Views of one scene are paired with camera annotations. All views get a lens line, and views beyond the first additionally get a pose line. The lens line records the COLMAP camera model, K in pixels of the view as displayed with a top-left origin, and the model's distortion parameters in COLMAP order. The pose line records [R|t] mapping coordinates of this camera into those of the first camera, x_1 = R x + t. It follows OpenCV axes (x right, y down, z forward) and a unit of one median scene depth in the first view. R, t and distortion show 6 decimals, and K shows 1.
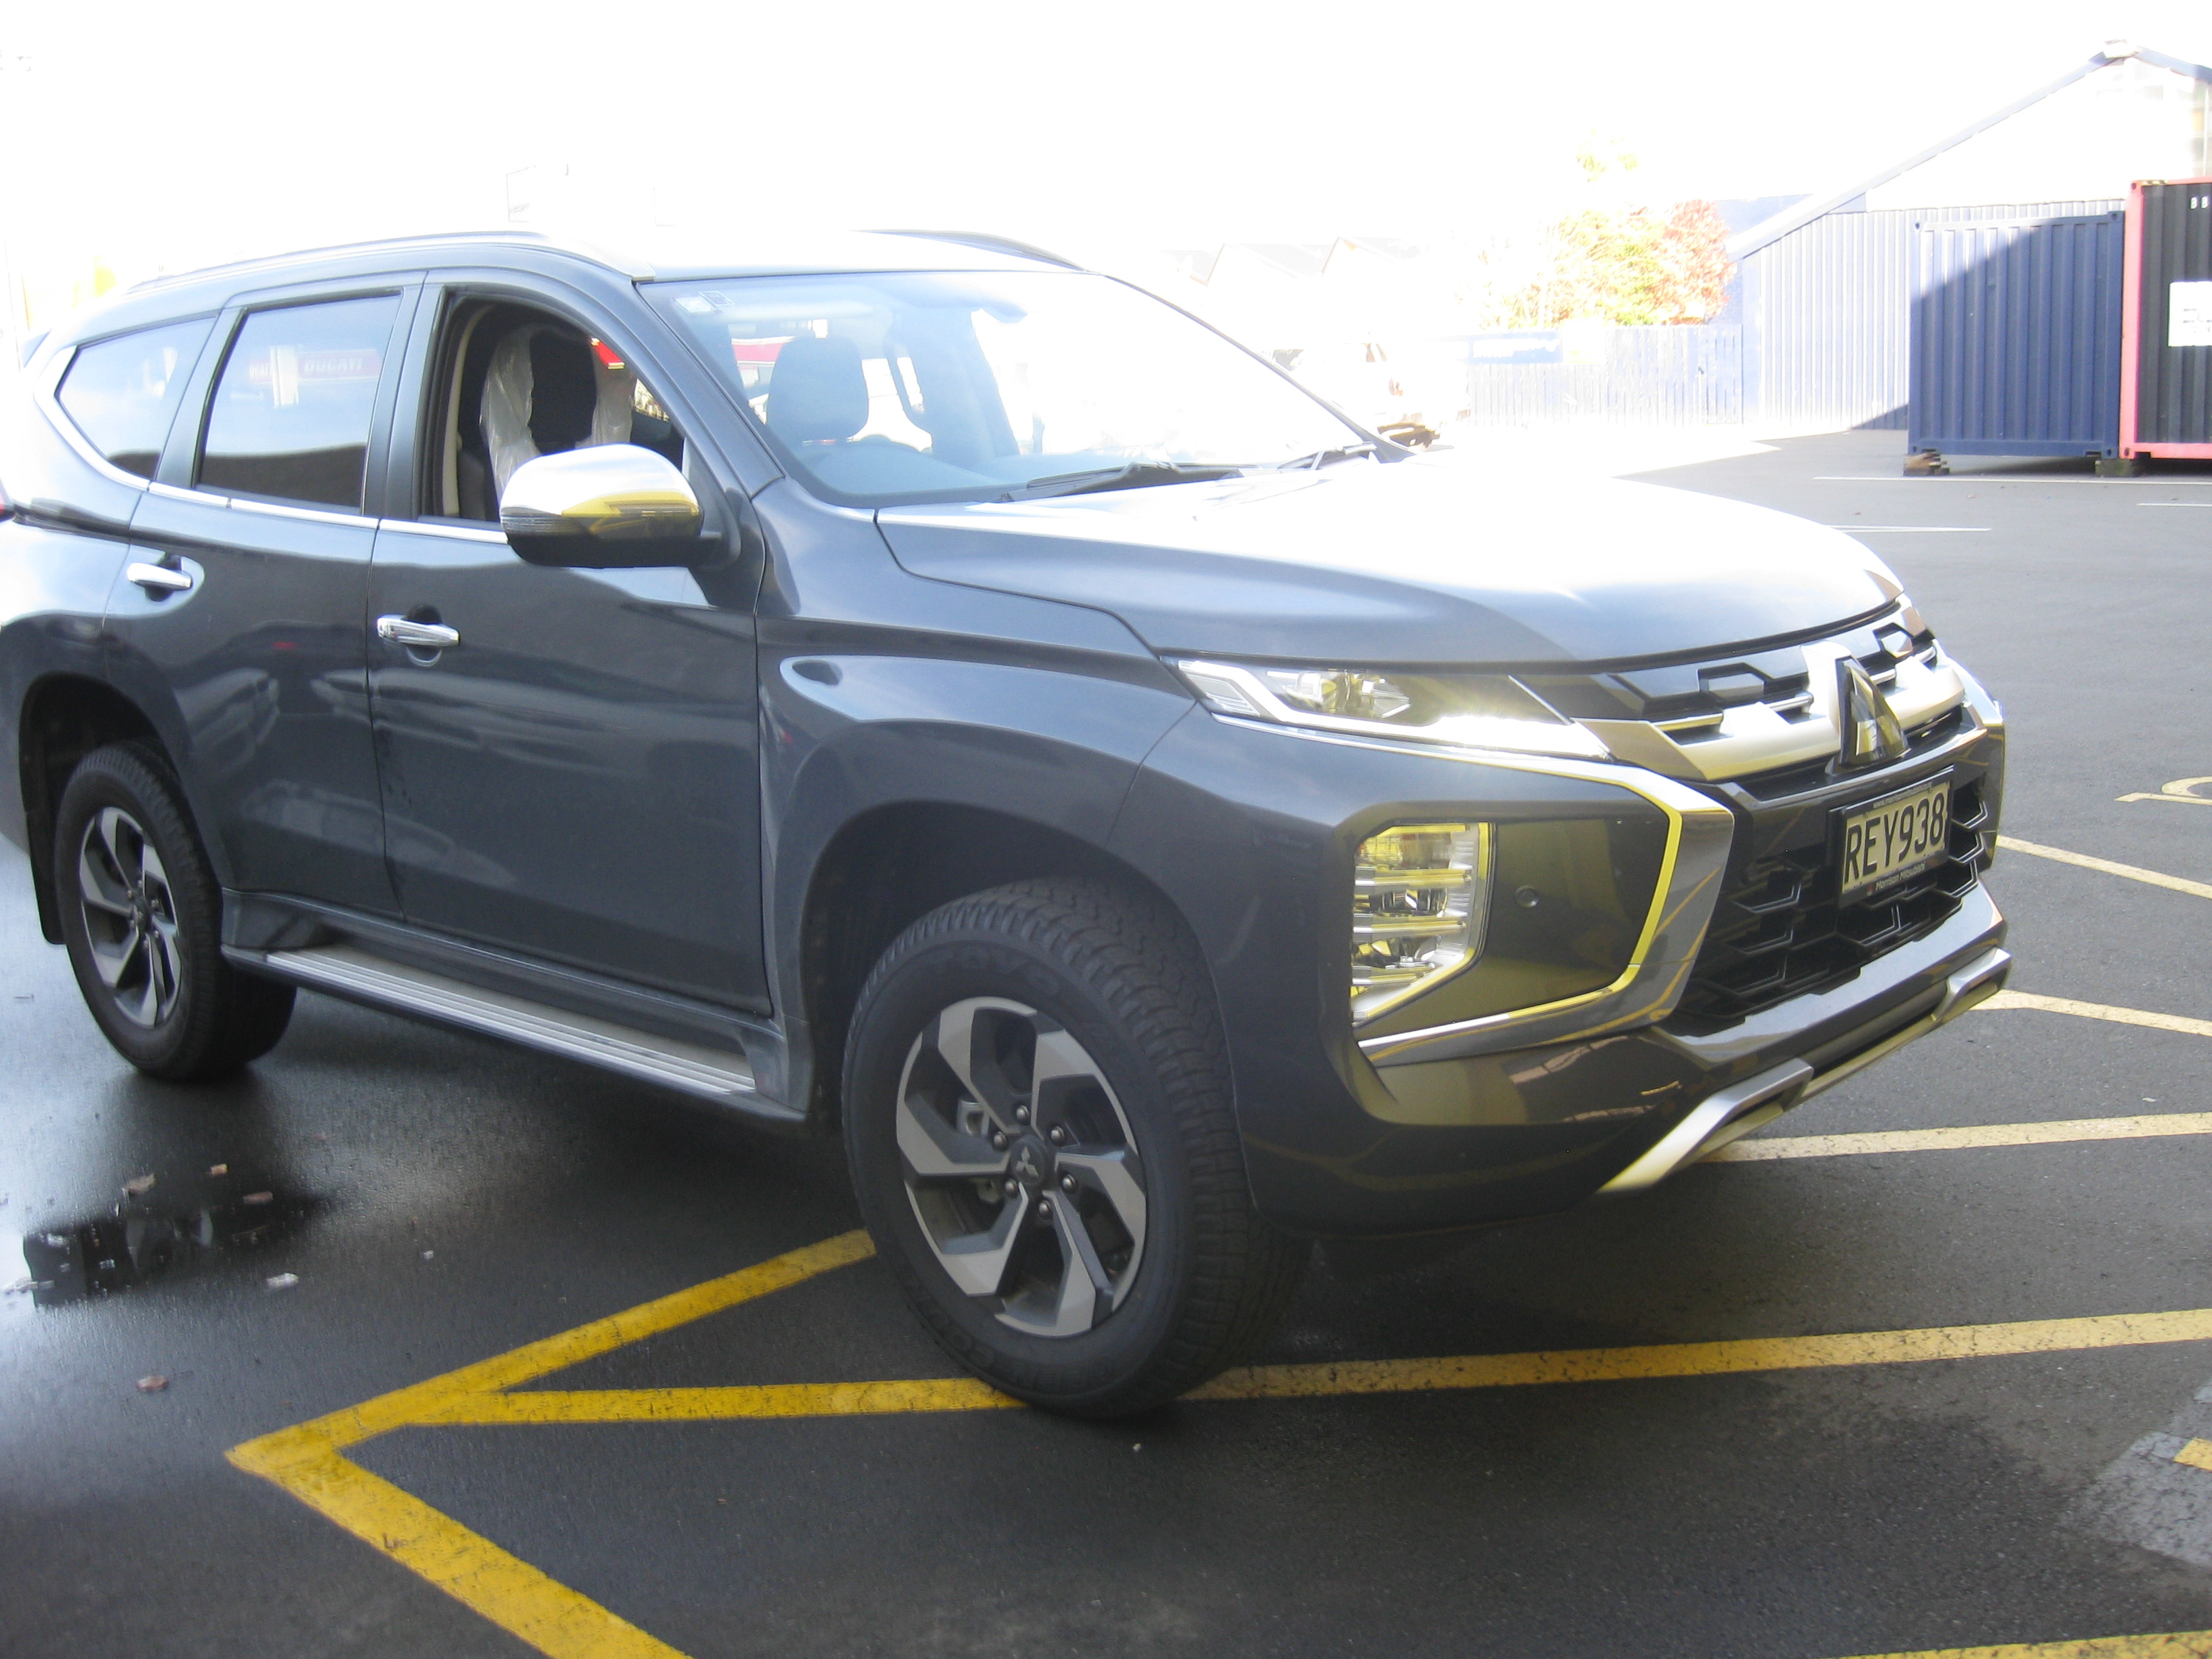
lens RADIAL K [[2442.1, 0, 1134.2], [0, 2442.1, 821.6], [0, 0, 1]] dist [-0.179231, 0.150372]
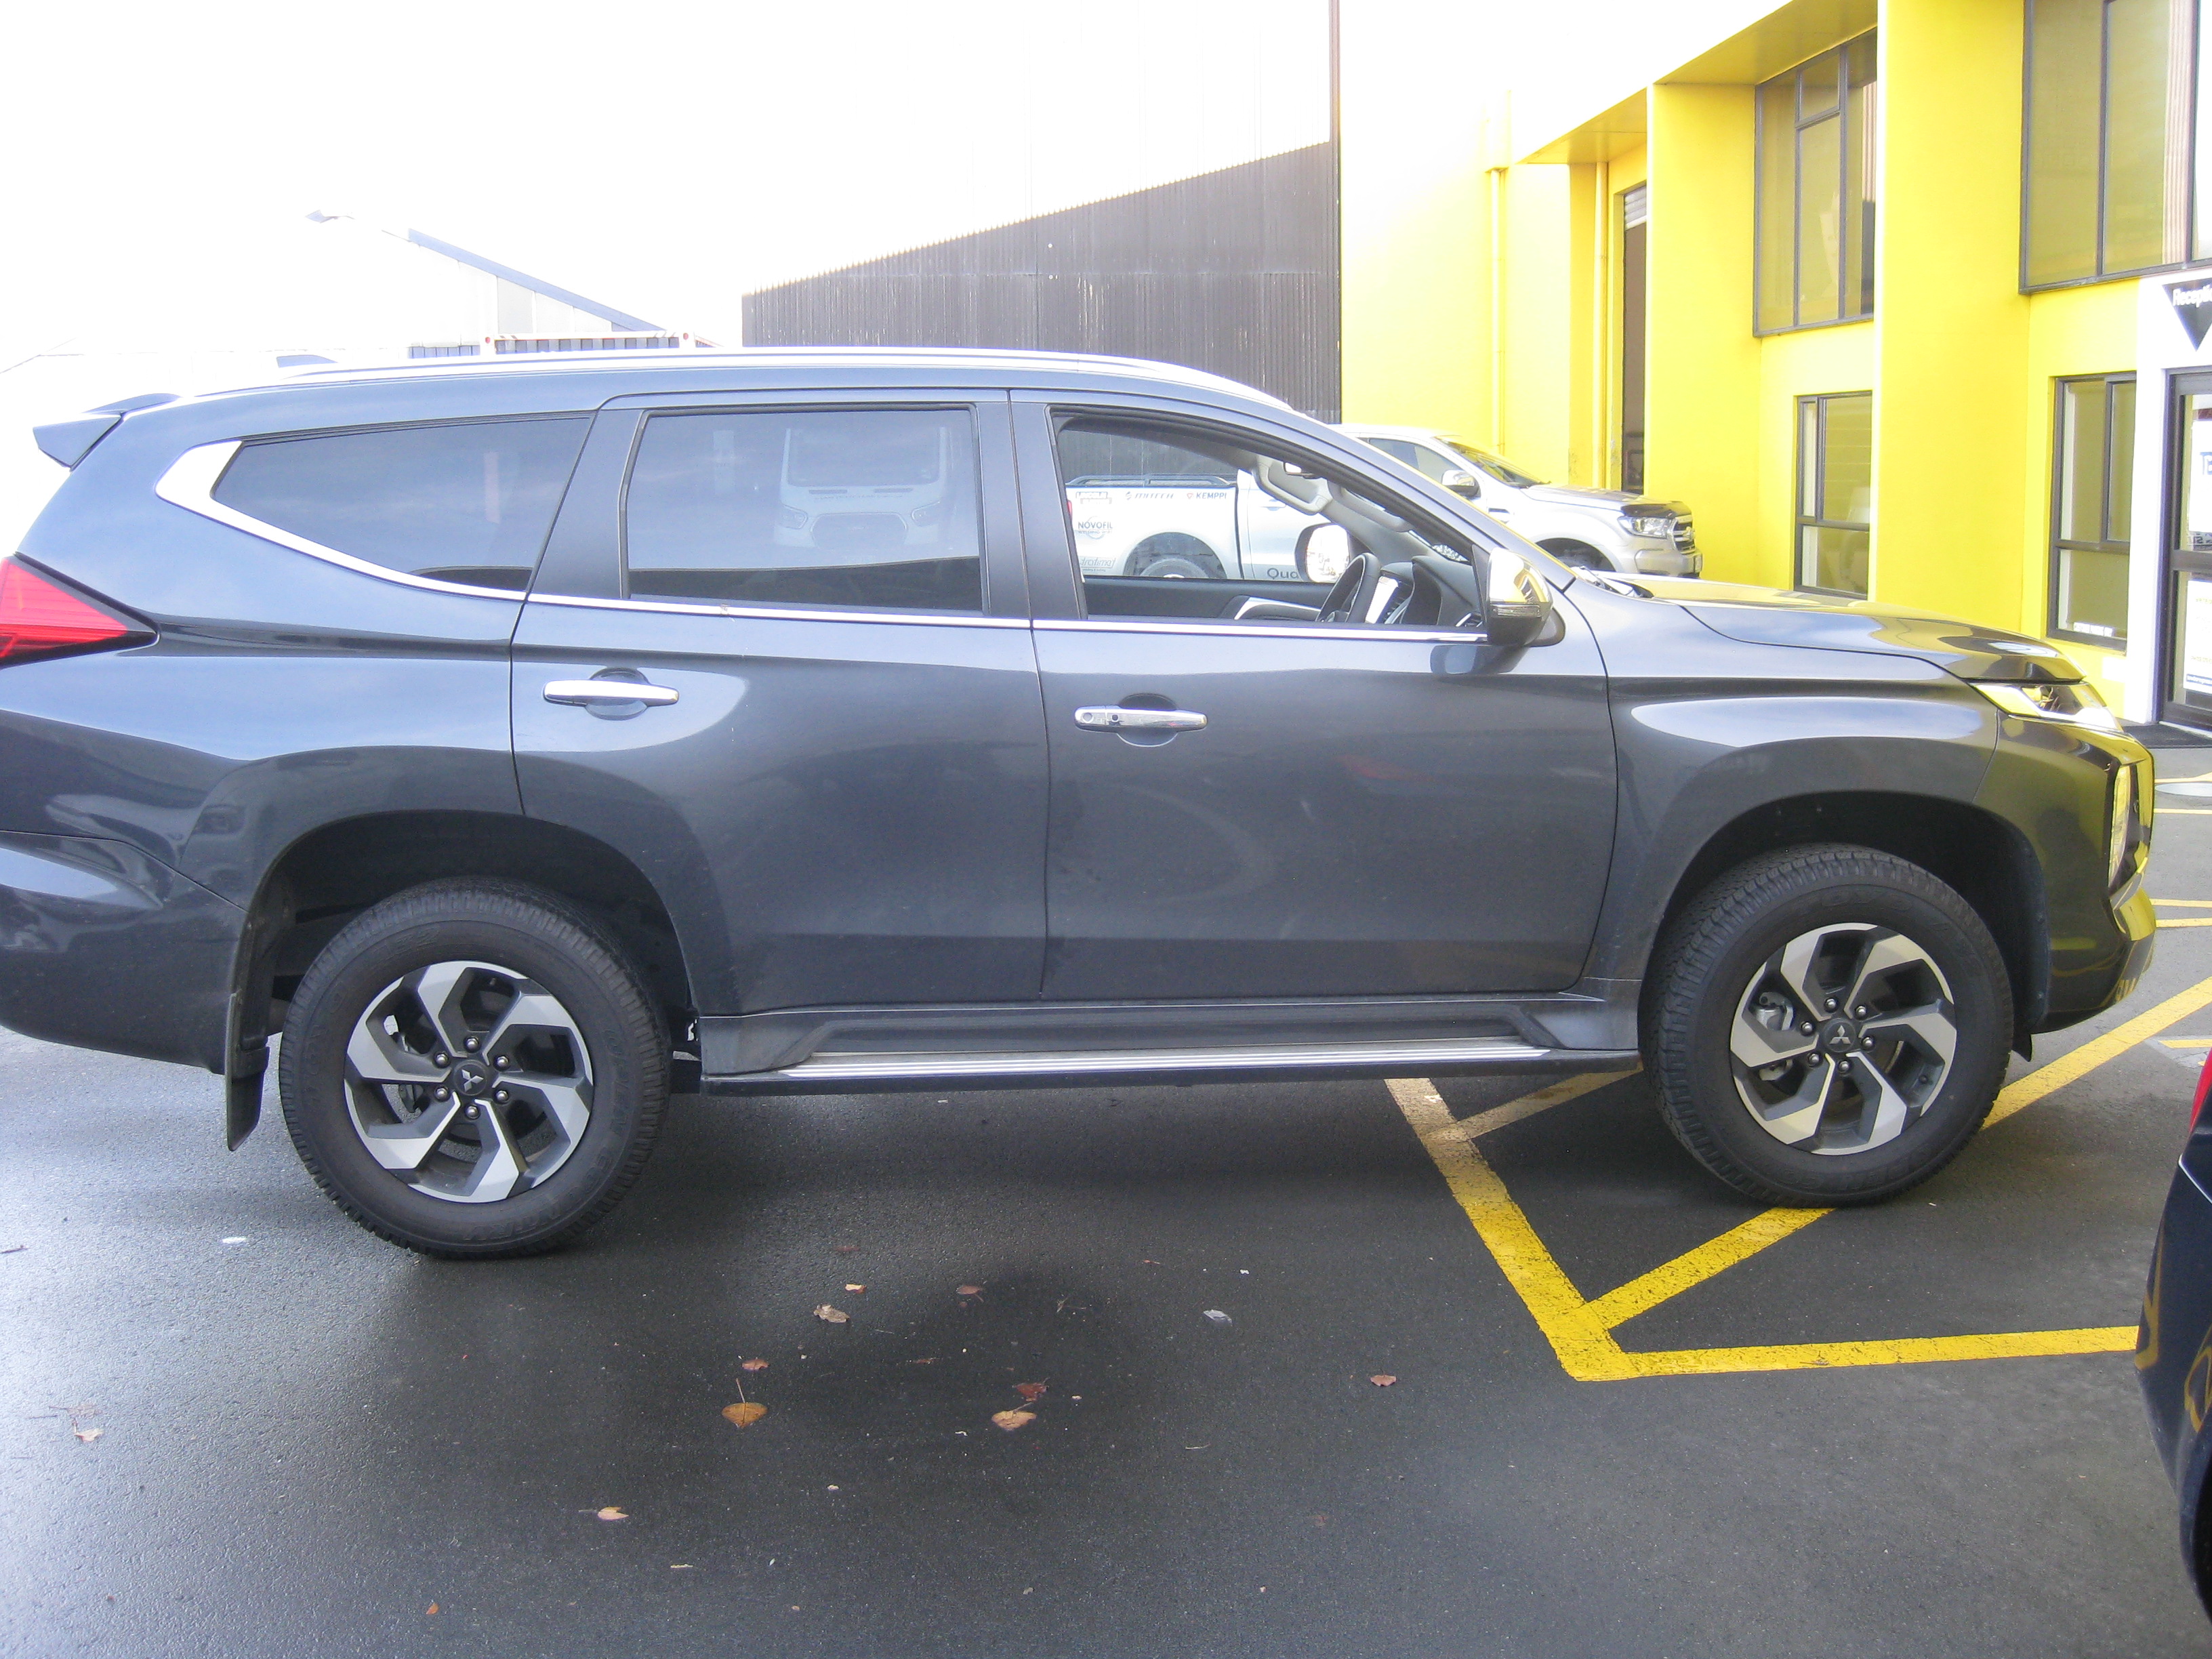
lens RADIAL K [[2442.1, 0, 1134.2], [0, 2442.1, 821.6], [0, 0, 1]] dist [-0.179231, 0.150372]
pose [[0.688117, -0.079600, 0.721220, -1.339934], [0.122400, 0.992454, -0.007247, -0.029425], [-0.715201, 0.093264, 0.692668, 0.280699]]
